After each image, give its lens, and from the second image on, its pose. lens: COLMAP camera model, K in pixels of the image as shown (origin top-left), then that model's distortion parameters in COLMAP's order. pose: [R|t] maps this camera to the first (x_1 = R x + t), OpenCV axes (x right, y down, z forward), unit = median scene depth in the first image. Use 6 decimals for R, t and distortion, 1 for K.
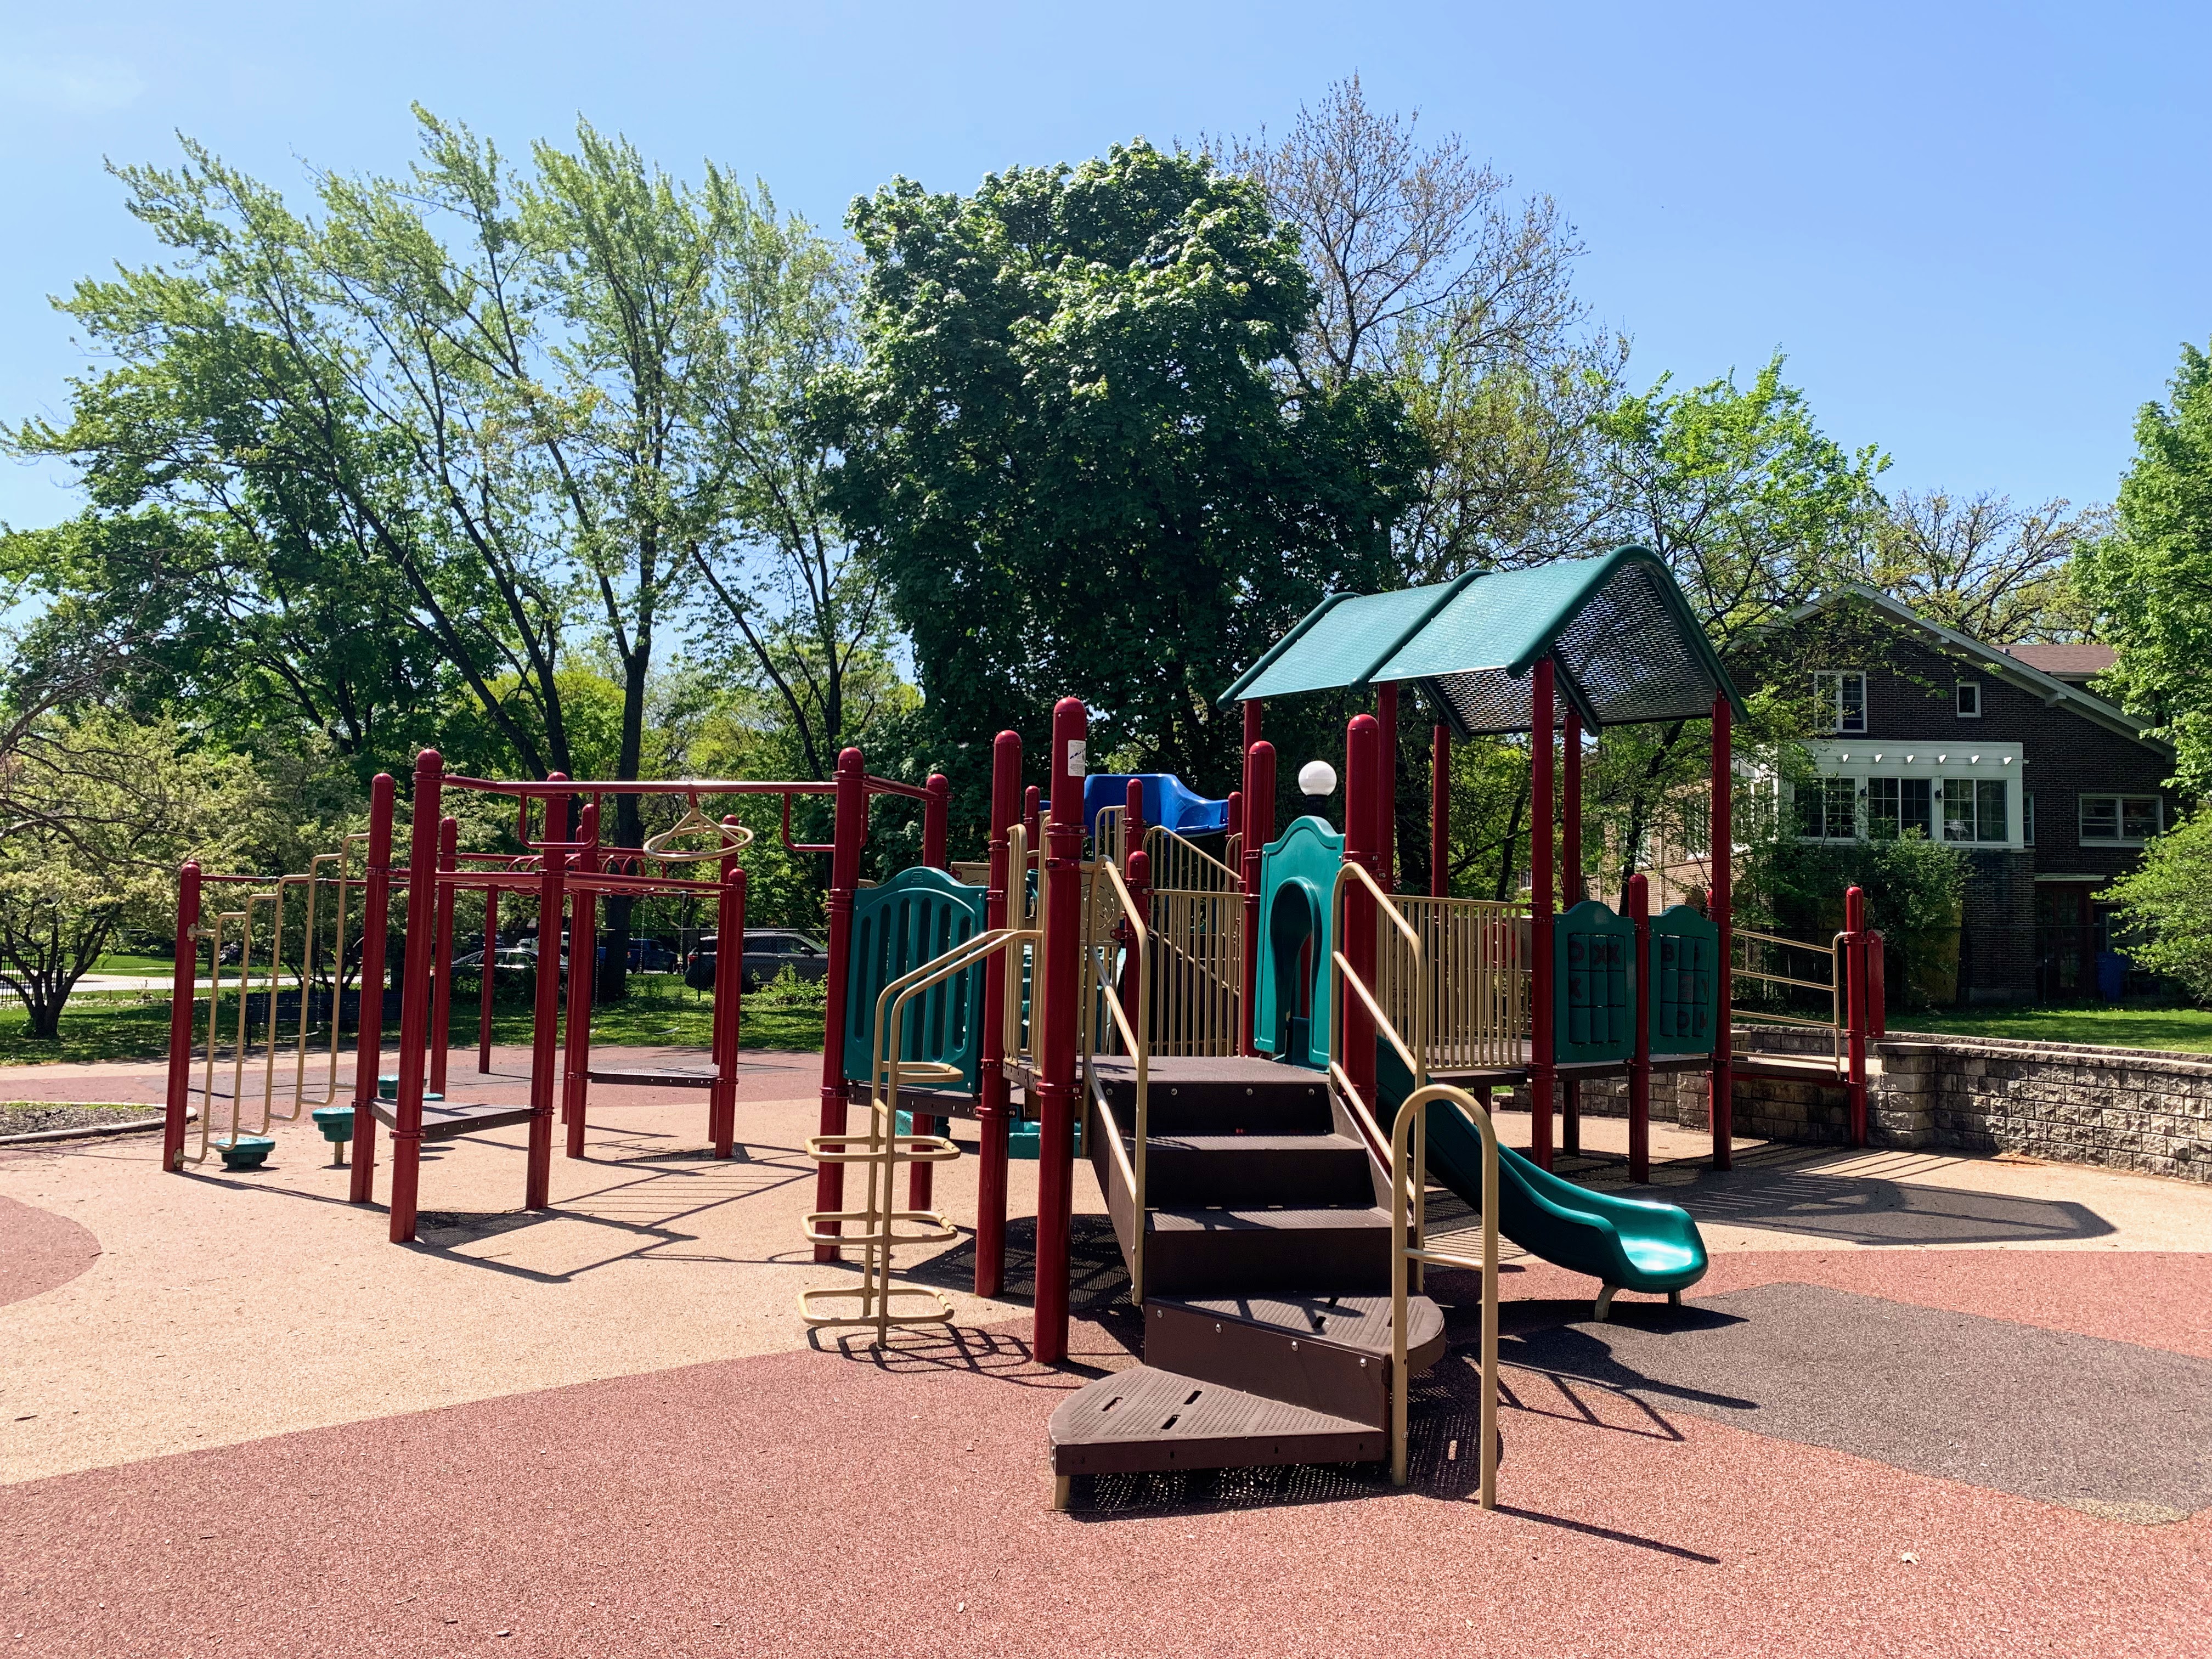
lens RADIAL K [[1679.0, 0, 1108.6], [0, 1679.0, 857.5], [0, 0, 1]] dist [0.010163, 0.002930]
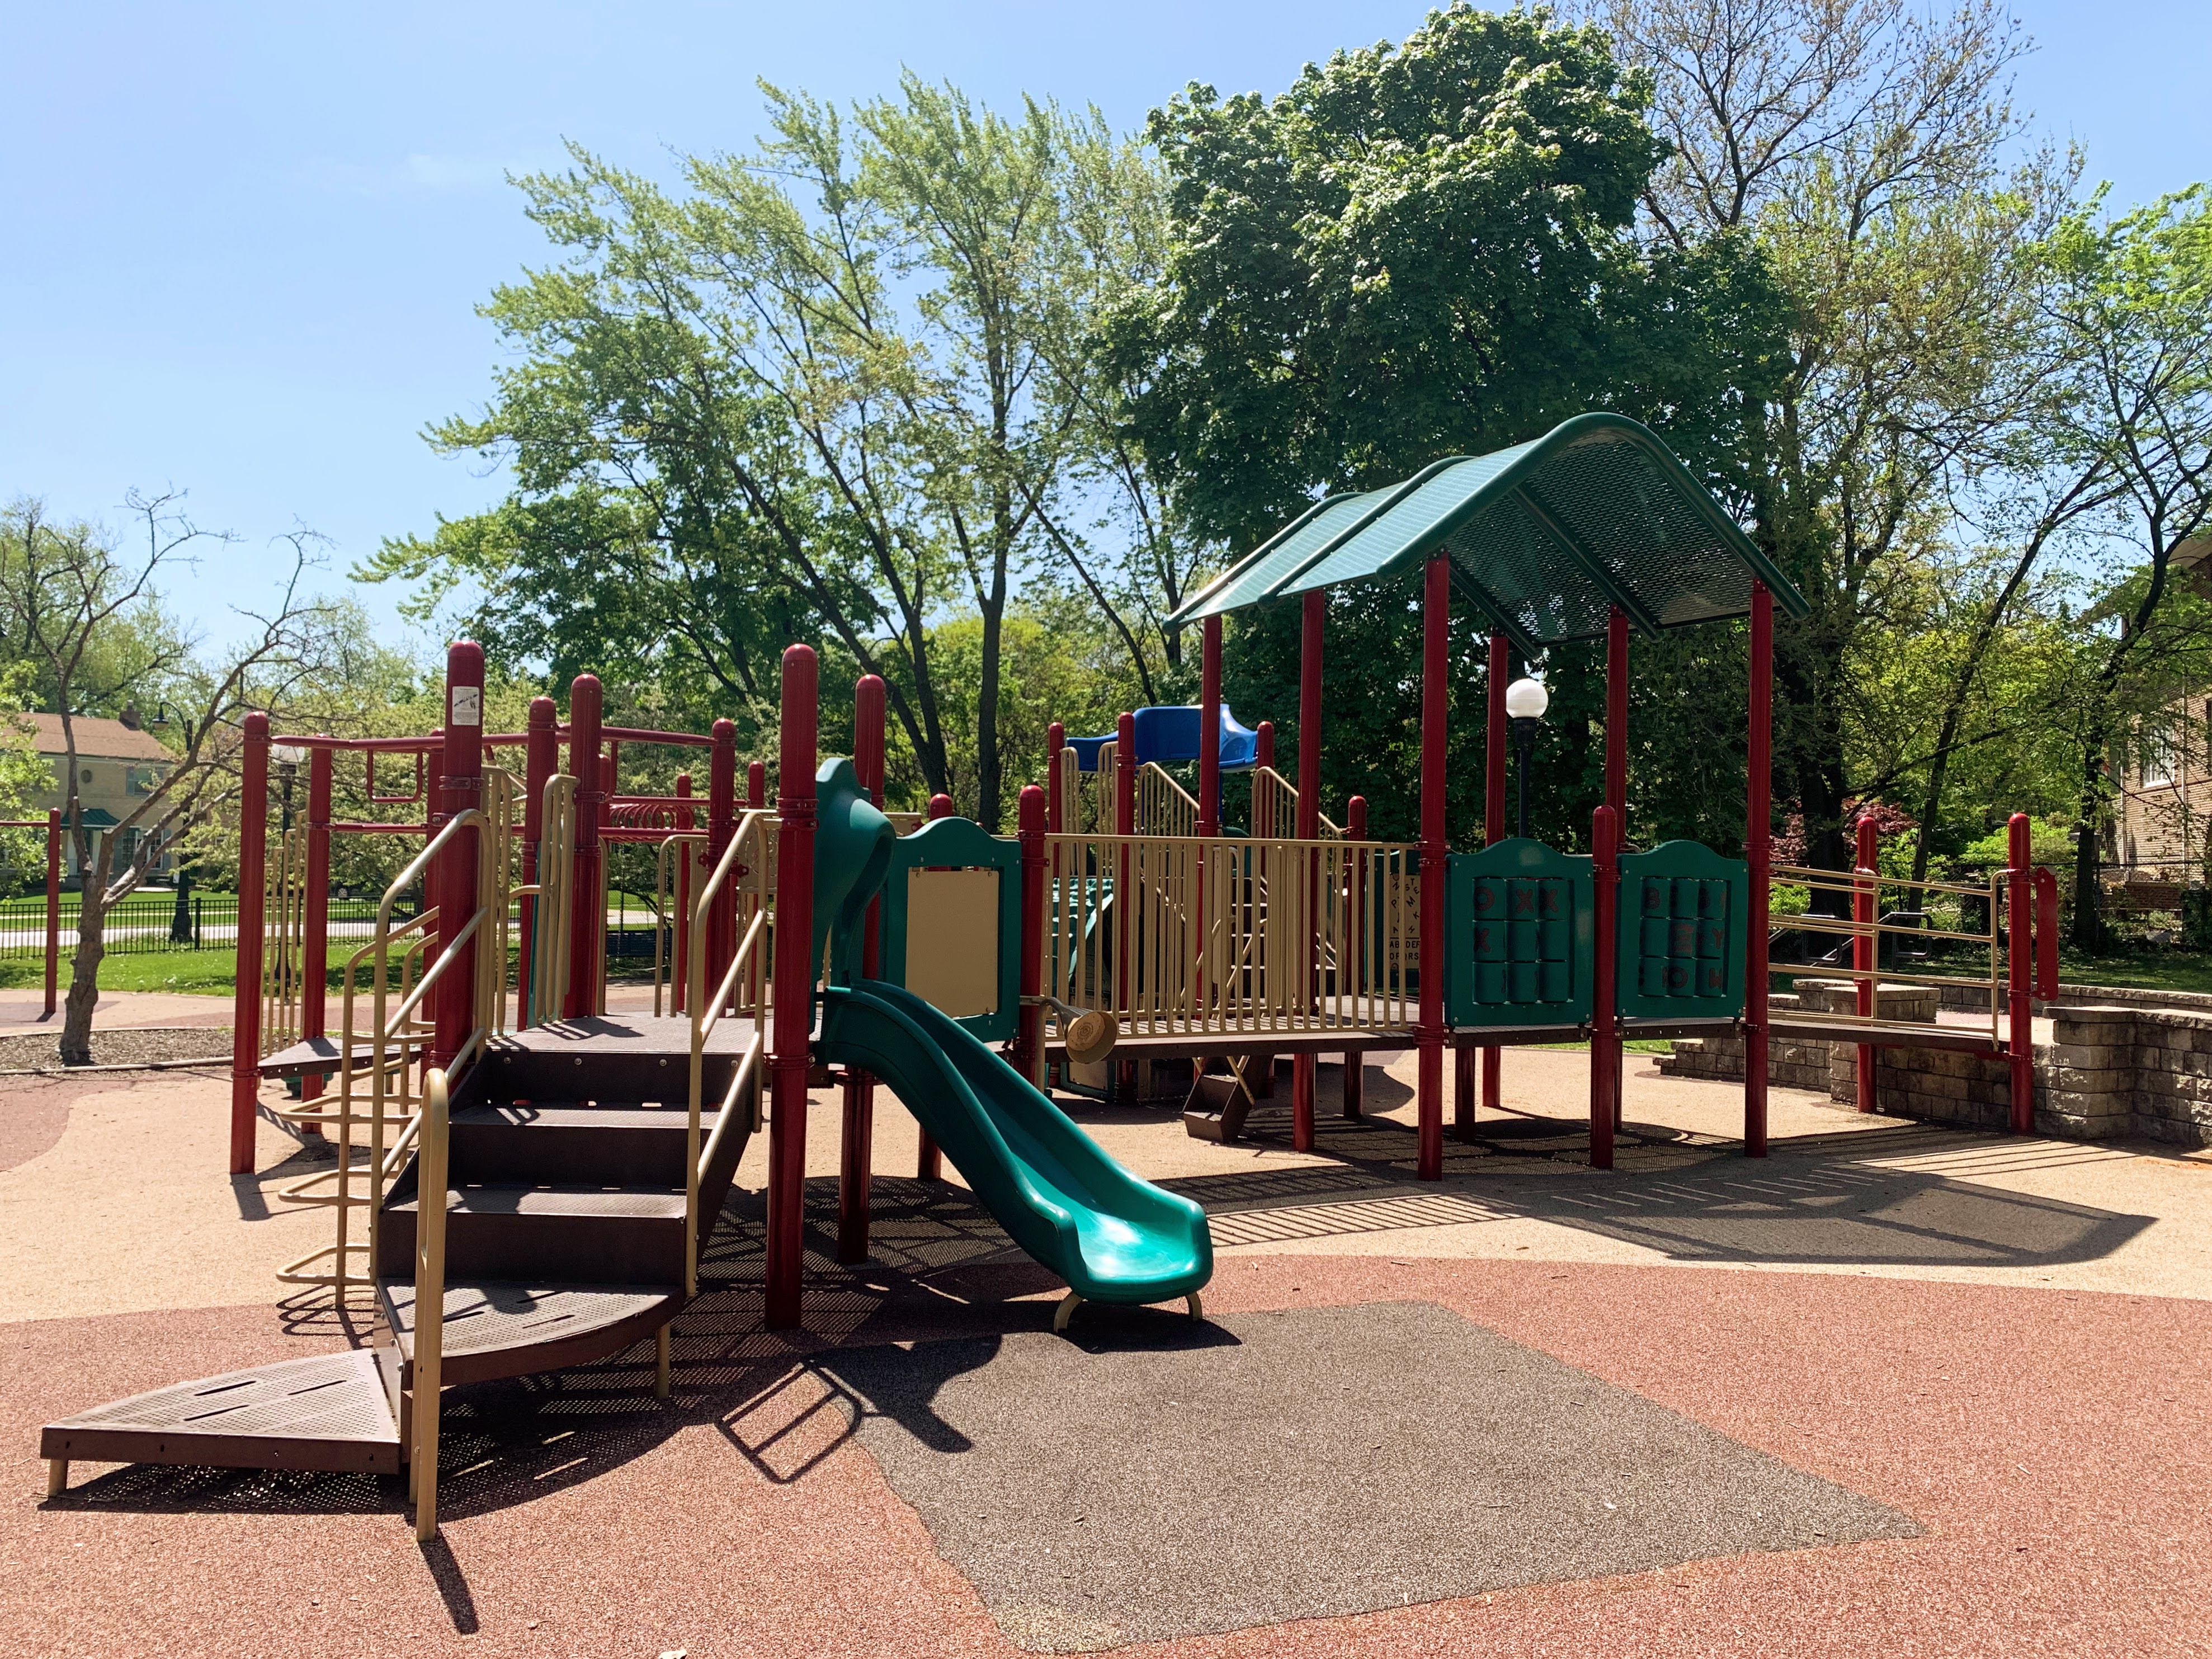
lens RADIAL K [[1716.1, 0, 1103.7], [0, 1716.1, 859.3], [0, 0, 1]] dist [0.008741, 0.000747]
pose [[0.952692, -0.008913, -0.303806, 0.114302], [0.020987, 0.999113, 0.036501, 0.000295], [0.303211, -0.041150, 0.952035, 0.034906]]
